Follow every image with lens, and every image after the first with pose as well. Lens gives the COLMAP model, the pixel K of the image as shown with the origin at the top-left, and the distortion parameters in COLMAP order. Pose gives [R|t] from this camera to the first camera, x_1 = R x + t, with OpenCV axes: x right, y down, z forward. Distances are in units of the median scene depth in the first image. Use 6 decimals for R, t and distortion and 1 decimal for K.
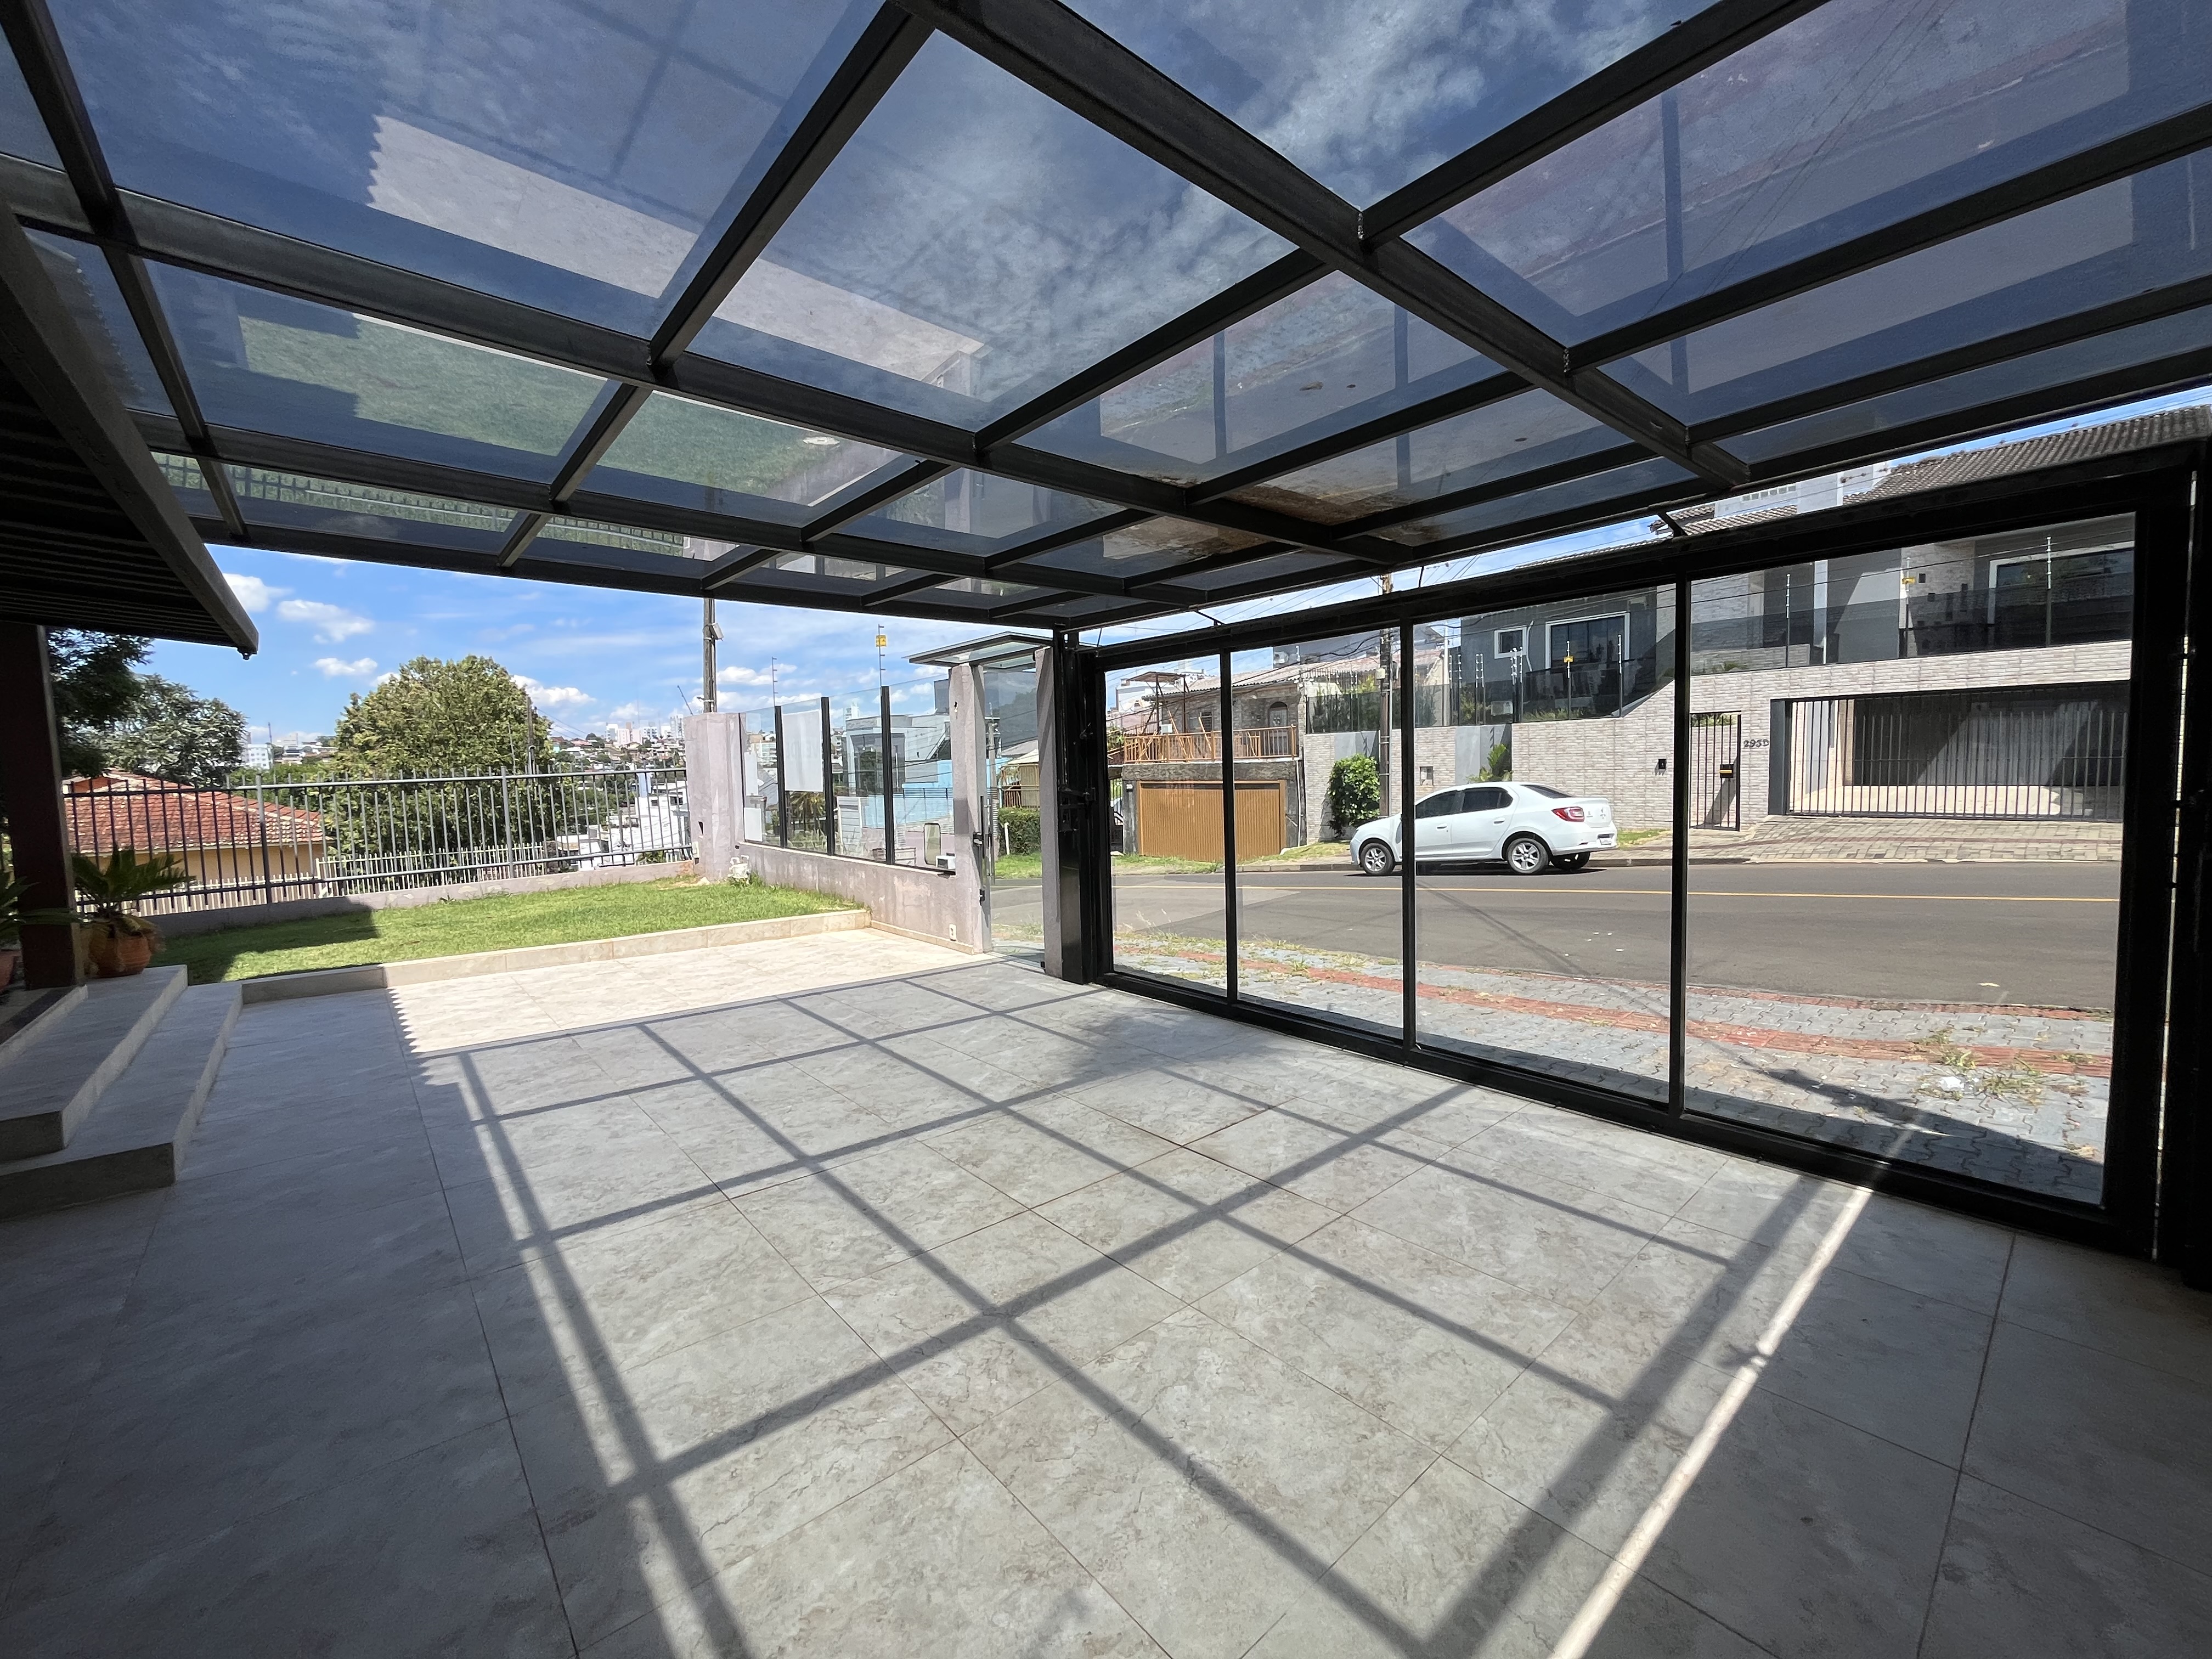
lens RADIAL K [[901.0, 0, 1115.4], [0, 901.0, 840.3], [0, 0, 1]] dist [-0.005392, 0.001272]
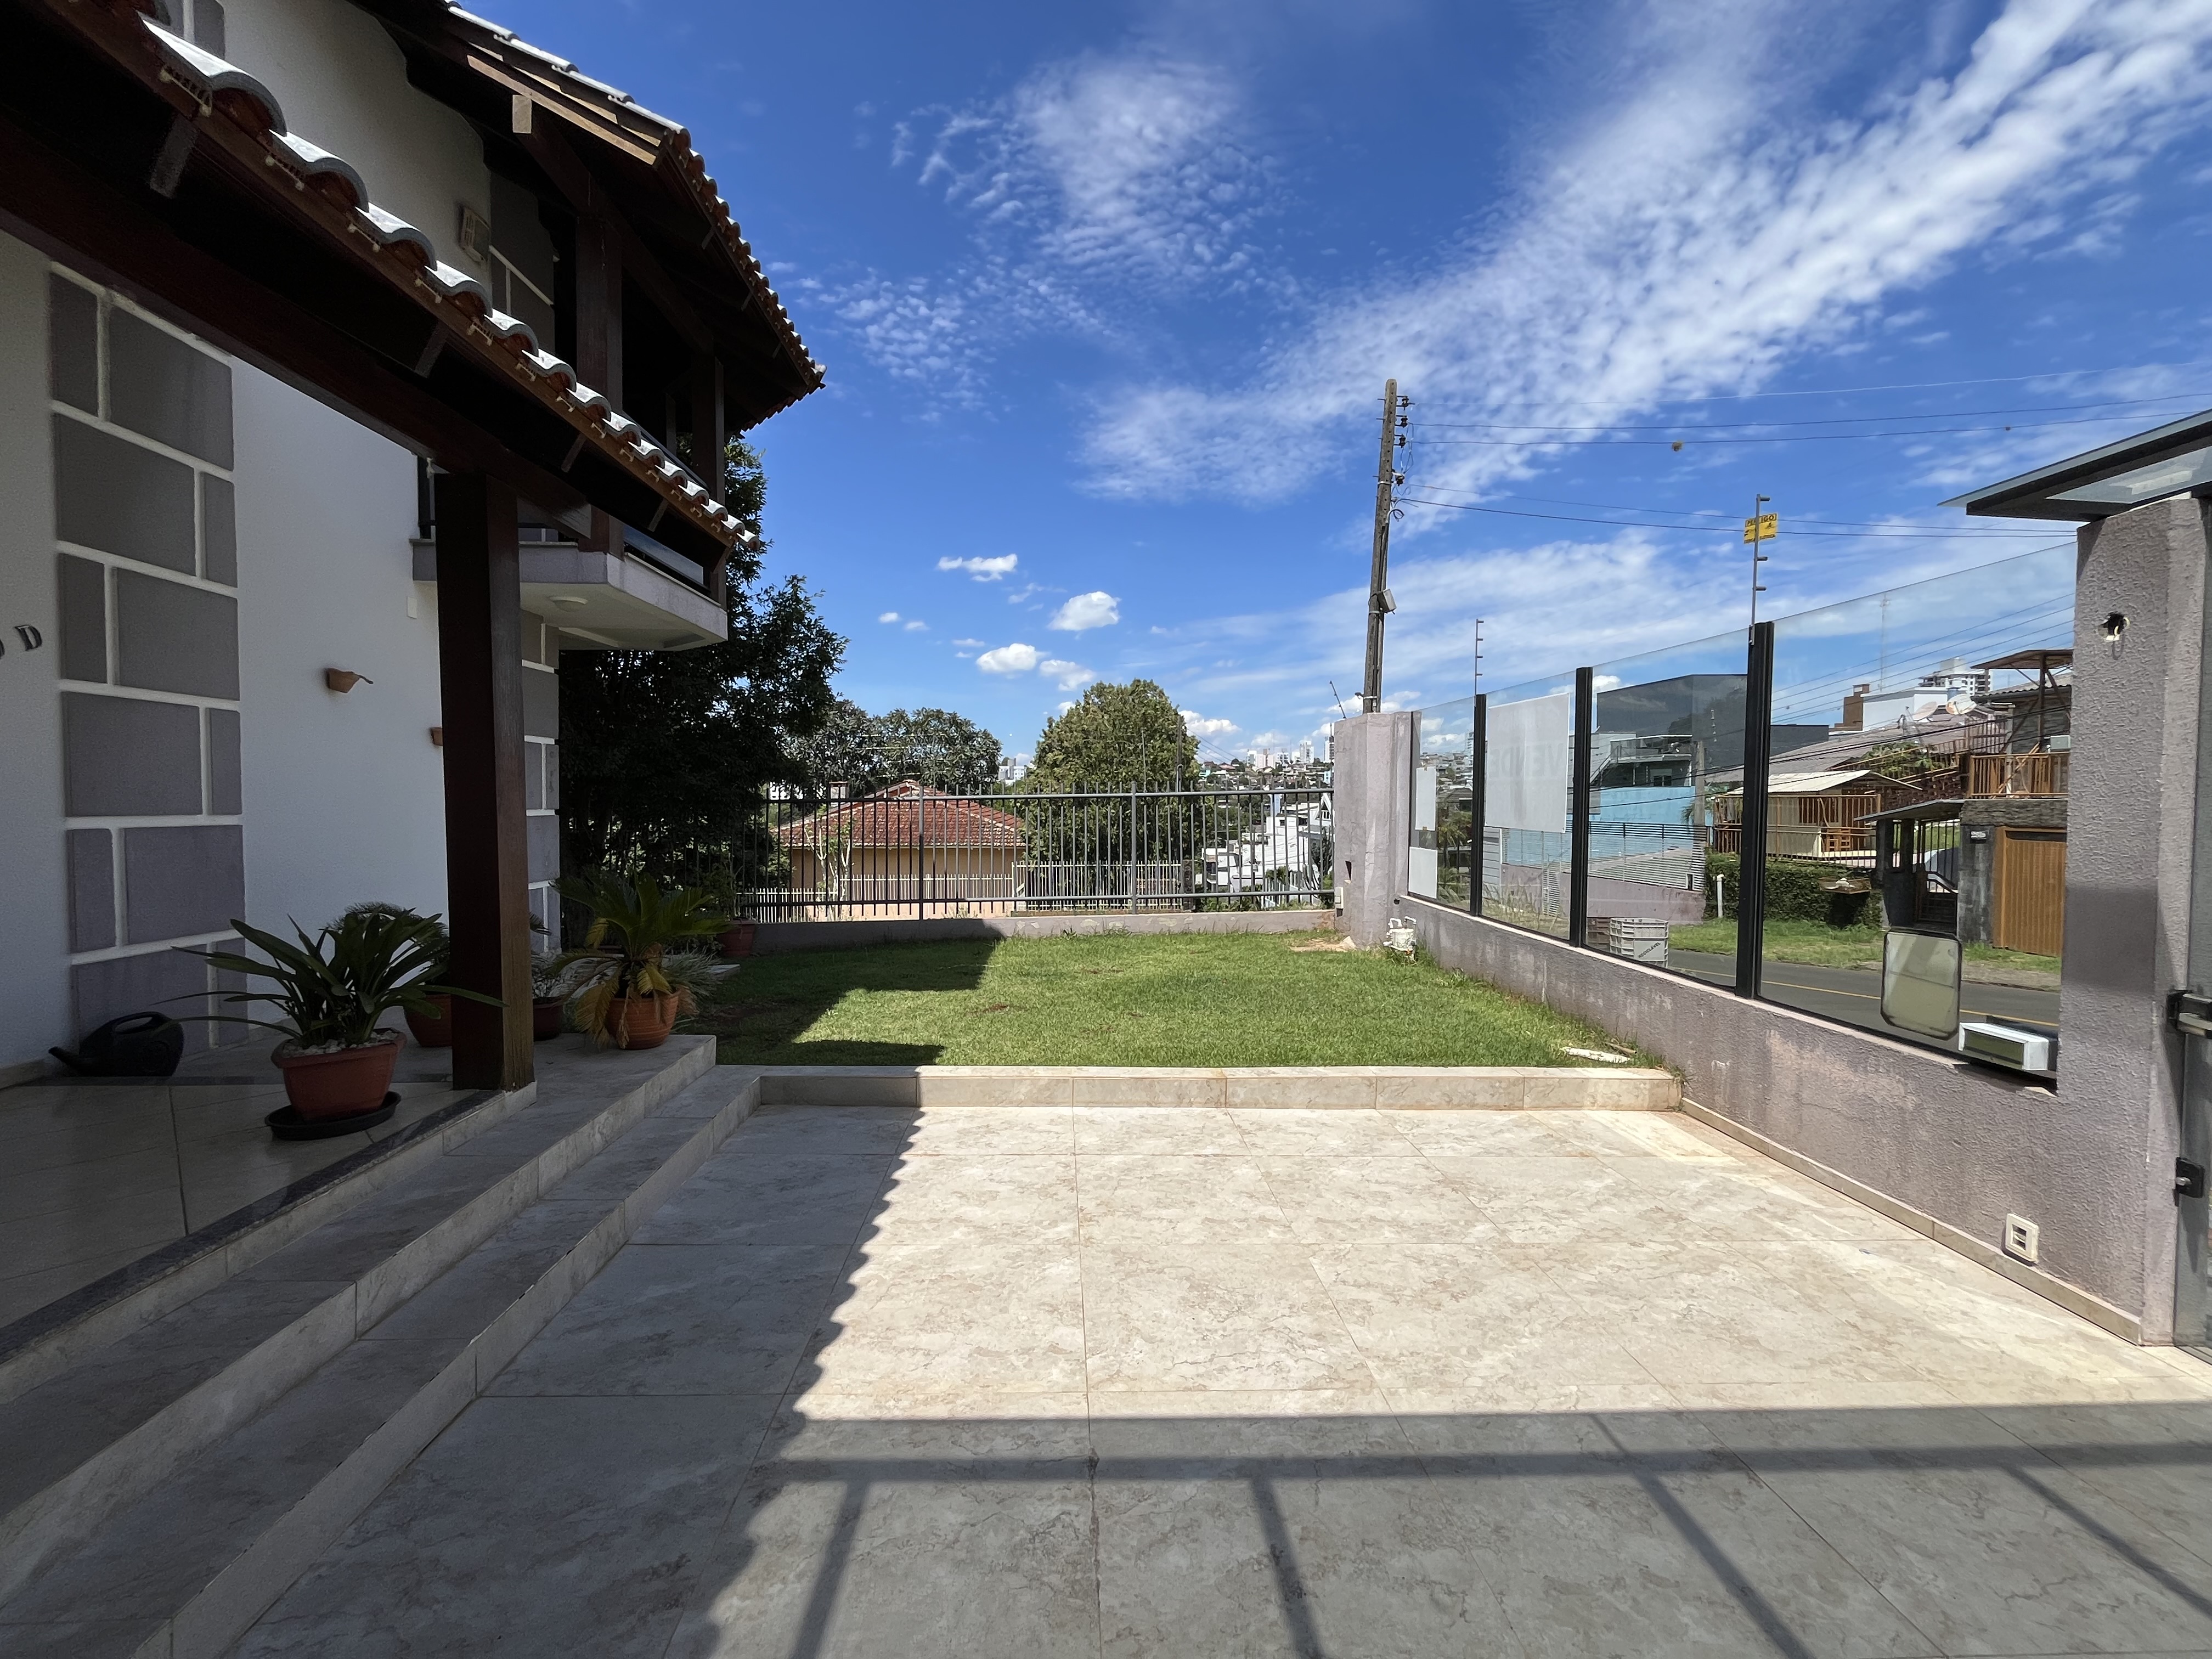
lens RADIAL K [[901.0, 0, 1102.9], [0, 901.0, 828.4], [0, 0, 1]] dist [-0.005392, 0.001272]
pose [[0.783468, 0.048049, -0.619572, -0.088764], [-0.073771, 0.997148, -0.015954, -0.011482], [0.617038, 0.058206, 0.784778, 0.160613]]
